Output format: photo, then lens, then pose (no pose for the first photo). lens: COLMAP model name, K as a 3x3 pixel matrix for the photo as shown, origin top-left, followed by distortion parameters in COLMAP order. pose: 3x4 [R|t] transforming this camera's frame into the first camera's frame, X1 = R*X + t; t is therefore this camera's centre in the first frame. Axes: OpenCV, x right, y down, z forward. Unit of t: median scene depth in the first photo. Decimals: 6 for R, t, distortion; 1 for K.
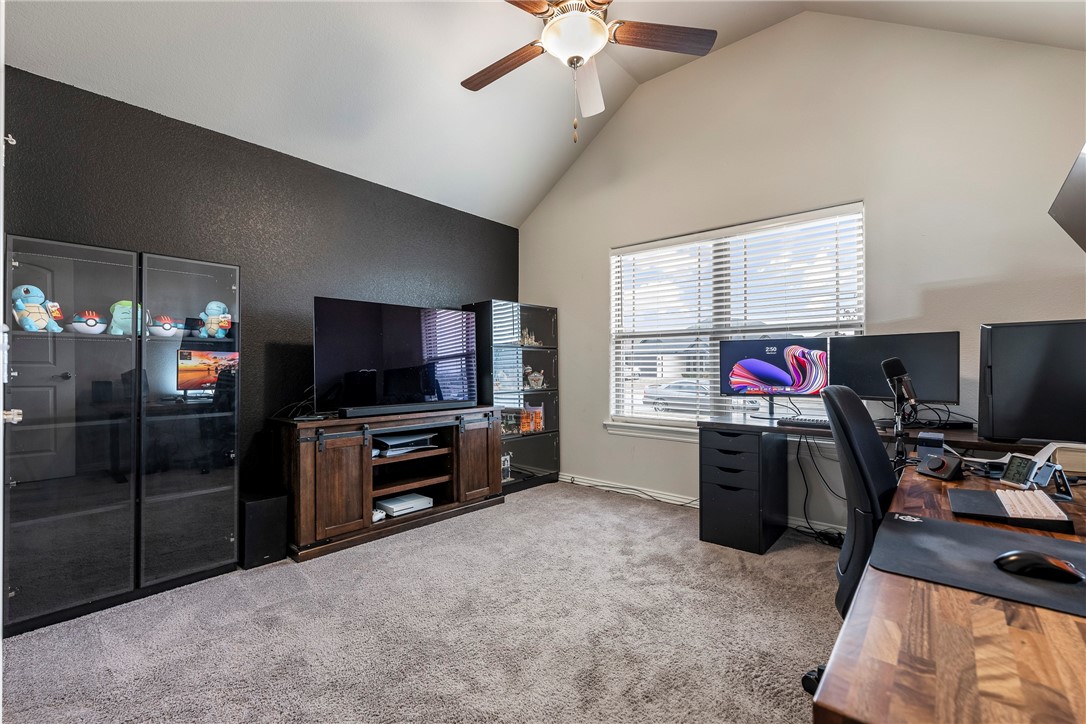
lens RADIAL K [[484.6, 0, 543.0], [0, 484.6, 362.0], [0, 0, 1]] dist [0.000329, -0.000017]
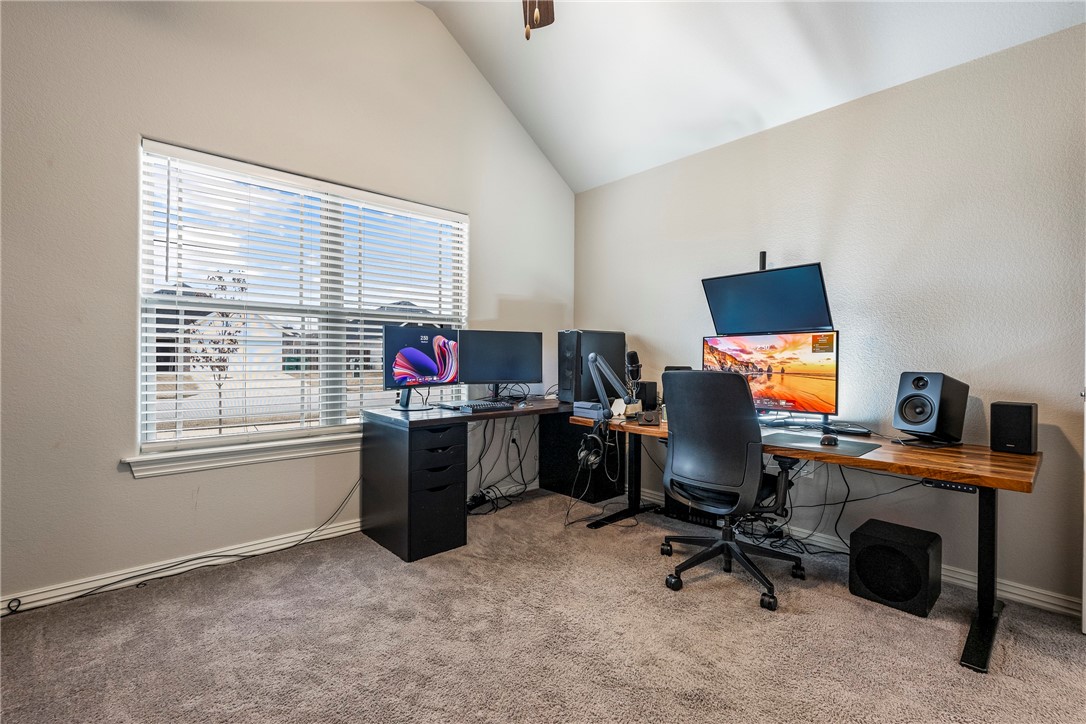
lens RADIAL K [[484.6, 0, 543.0], [0, 484.6, 362.0], [0, 0, 1]] dist [0.000329, -0.000017]
pose [[0.110871, -0.010253, 0.993782, -0.471526], [-0.015368, 0.999810, 0.012029, 0.006532], [-0.993716, -0.016606, 0.110693, 0.667353]]
